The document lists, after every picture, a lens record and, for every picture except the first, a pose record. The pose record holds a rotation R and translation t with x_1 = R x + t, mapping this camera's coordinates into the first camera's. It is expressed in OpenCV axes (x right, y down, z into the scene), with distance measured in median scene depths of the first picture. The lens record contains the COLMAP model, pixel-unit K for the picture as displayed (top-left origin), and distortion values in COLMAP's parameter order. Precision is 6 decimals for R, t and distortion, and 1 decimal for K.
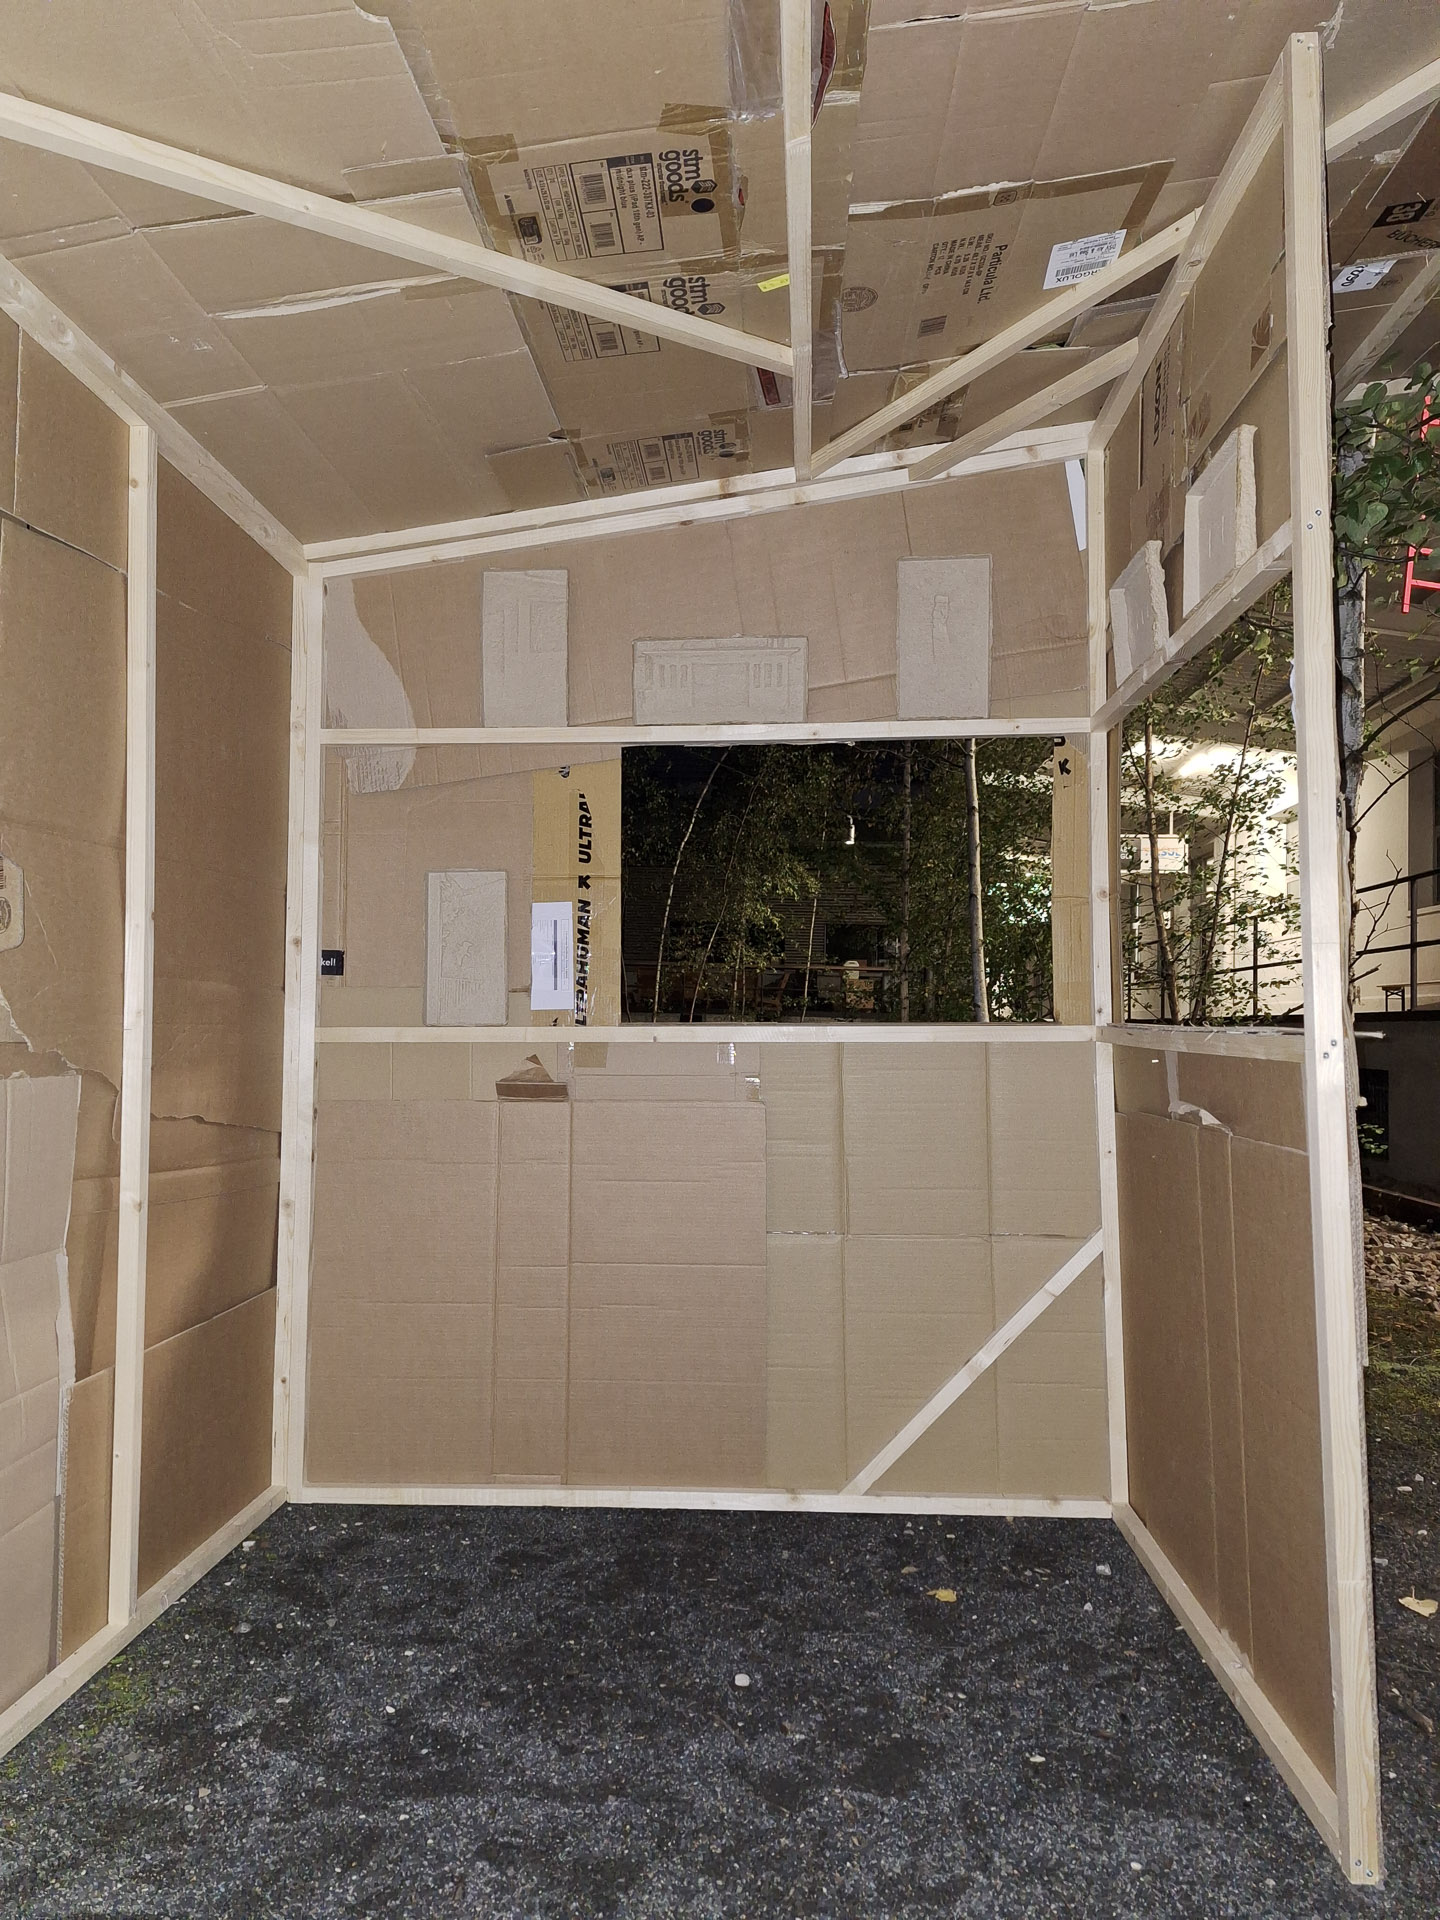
lens RADIAL K [[1324.2, 0, 706.0], [0, 1324.2, 954.7], [0, 0, 1]] dist [0.077065, -0.084373]
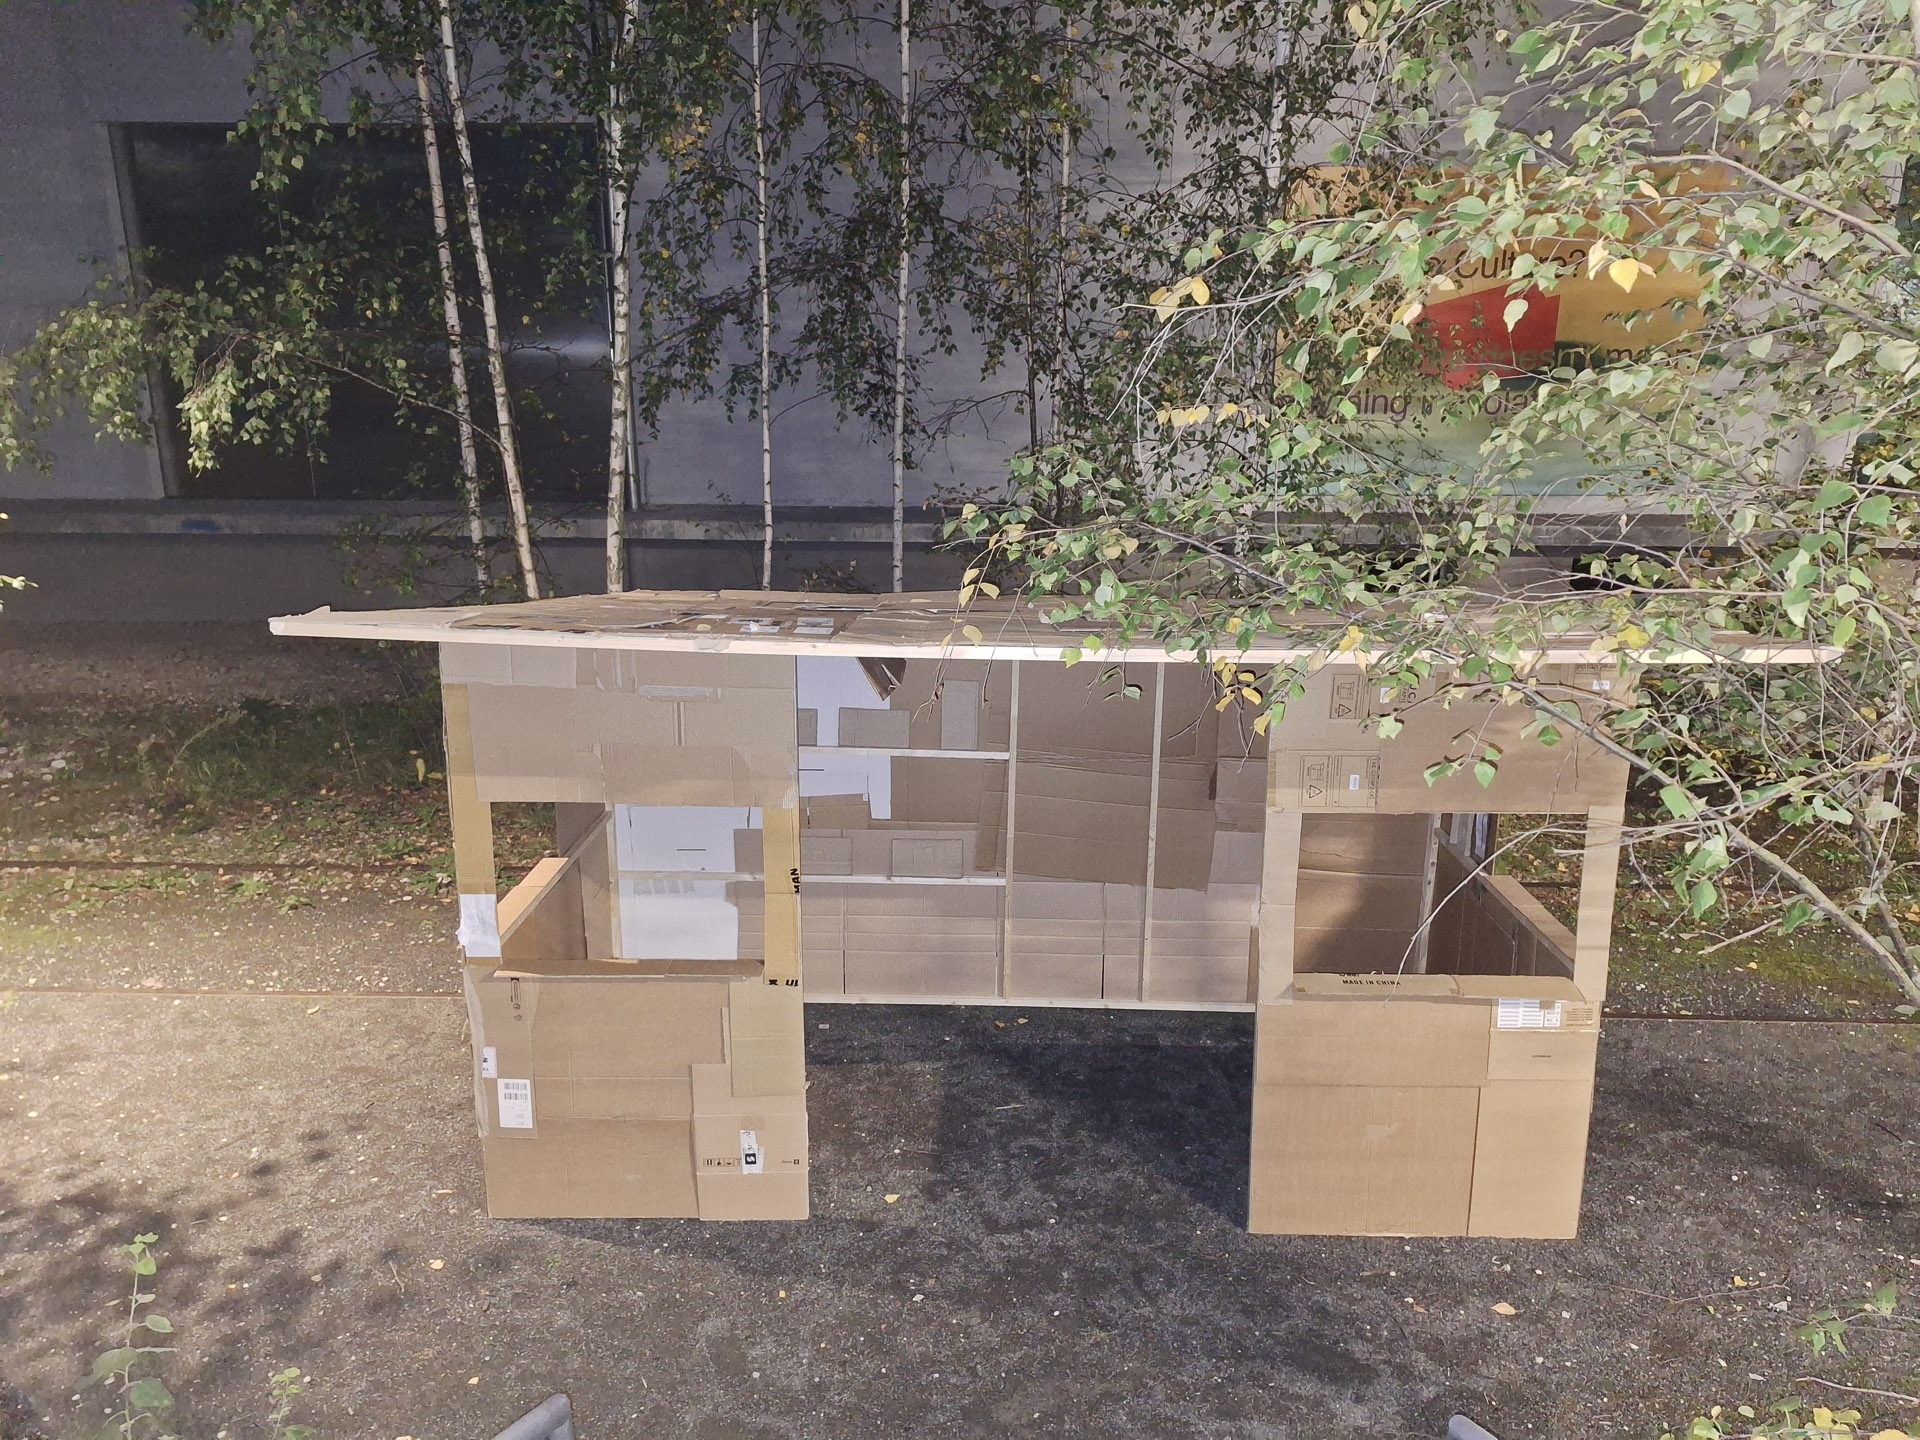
lens RADIAL K [[1324.2, 0, 986.5], [0, 1324.2, 710.8], [0, 0, 1]] dist [0.077065, -0.084373]
pose [[0.055677, 0.233880, -0.970670, 1.776916], [0.048175, 0.970416, 0.236582, -0.695940], [0.997286, -0.059935, 0.042763, 0.180903]]
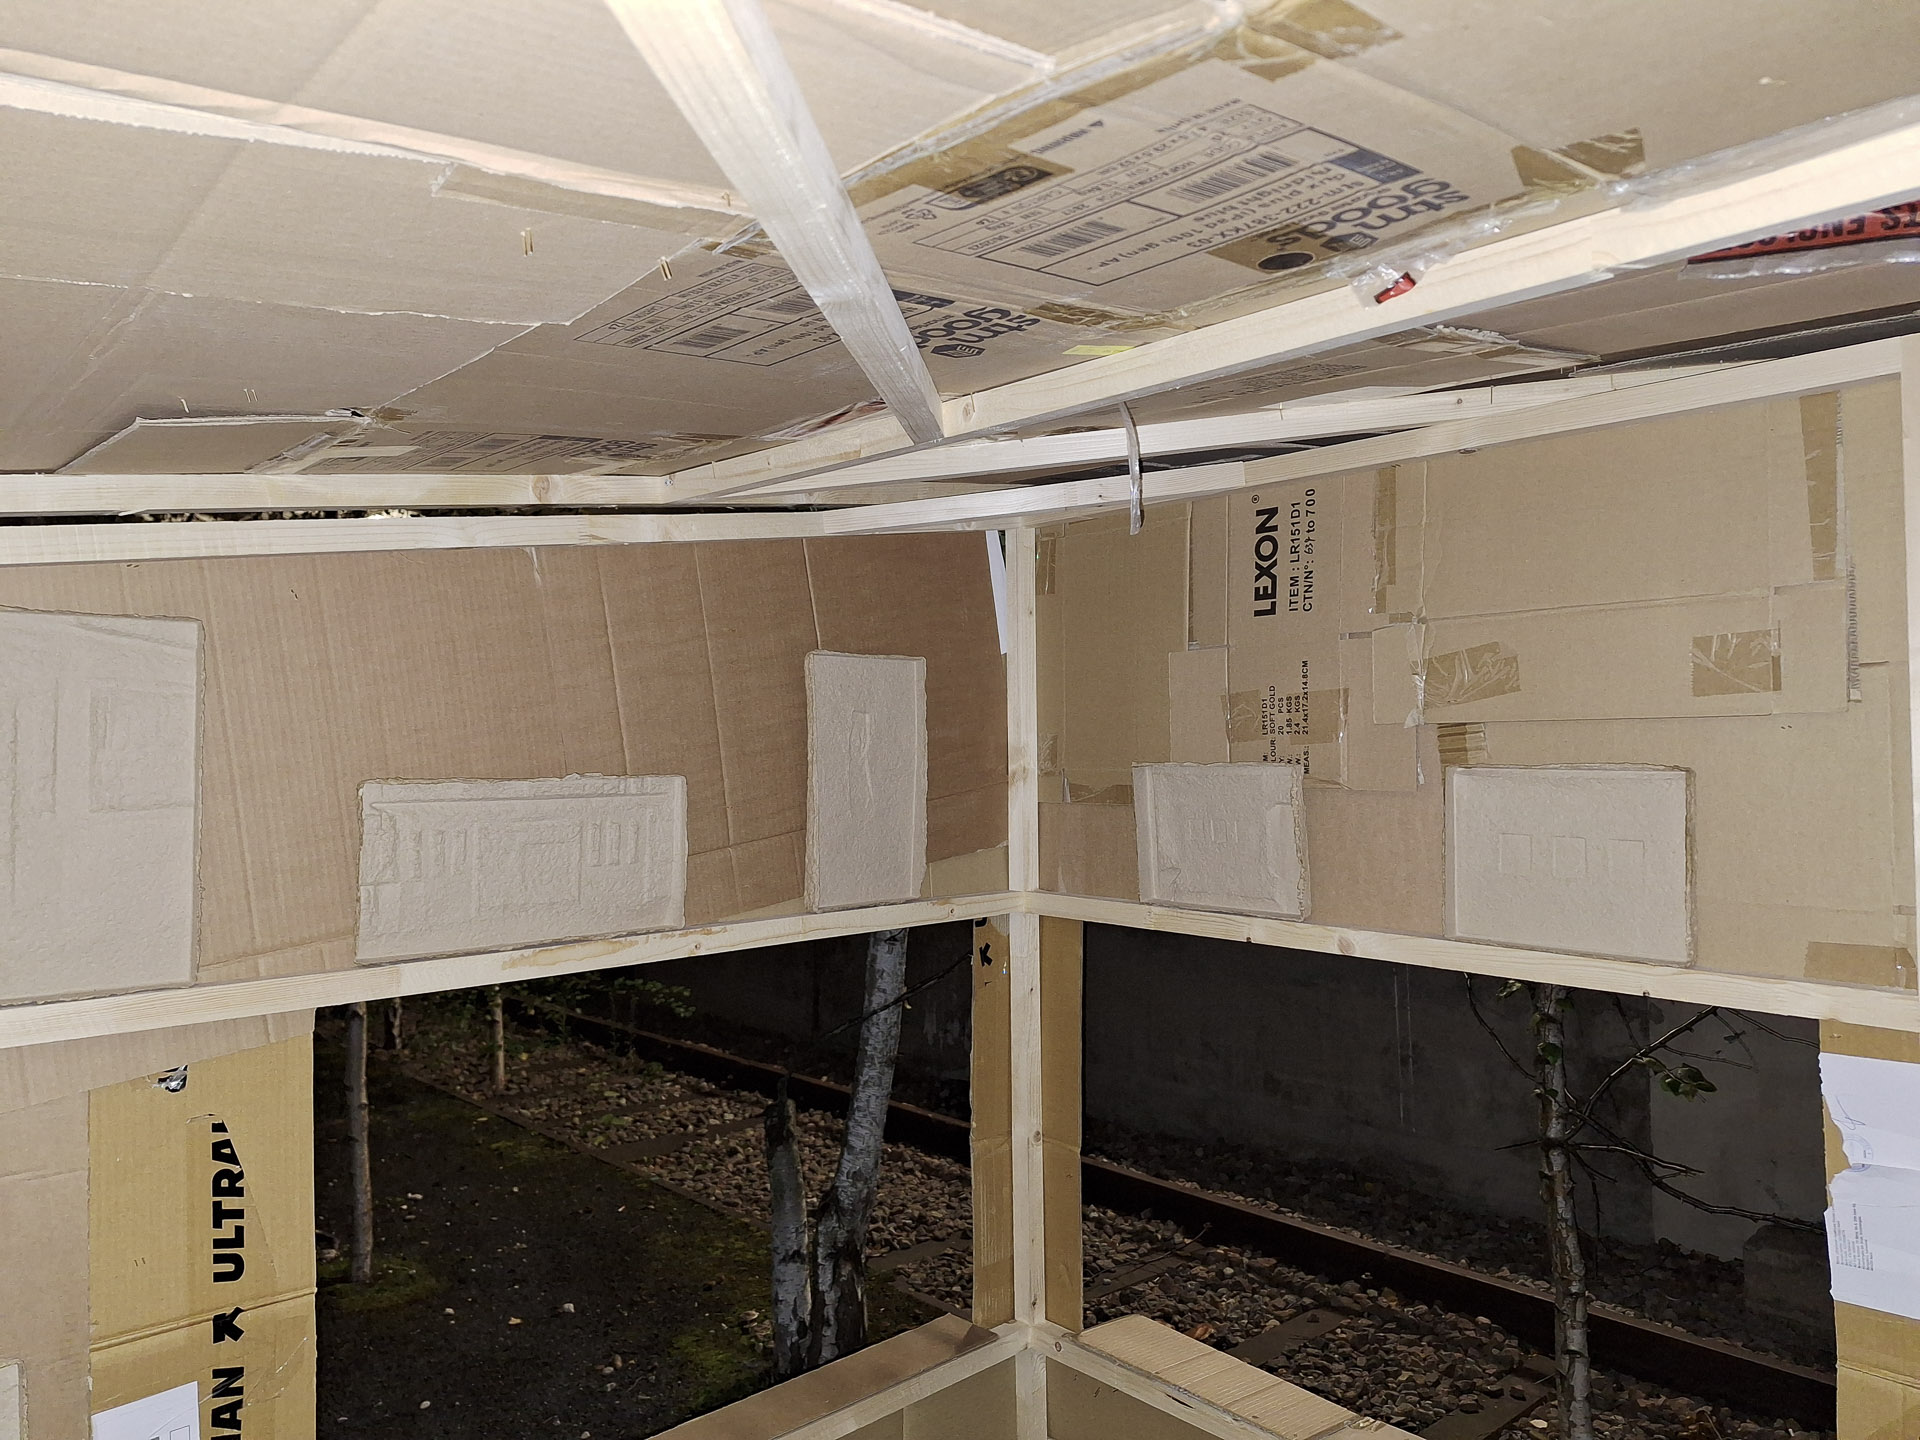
lens RADIAL K [[1324.2, 0, 944.3], [0, 1324.2, 705.0], [0, 0, 1]] dist [0.077065, -0.084373]
pose [[0.688590, 0.017246, 0.724946, -0.261299], [-0.032494, 0.999447, 0.007088, -0.278034], [-0.724422, -0.028438, 0.688769, 0.523556]]
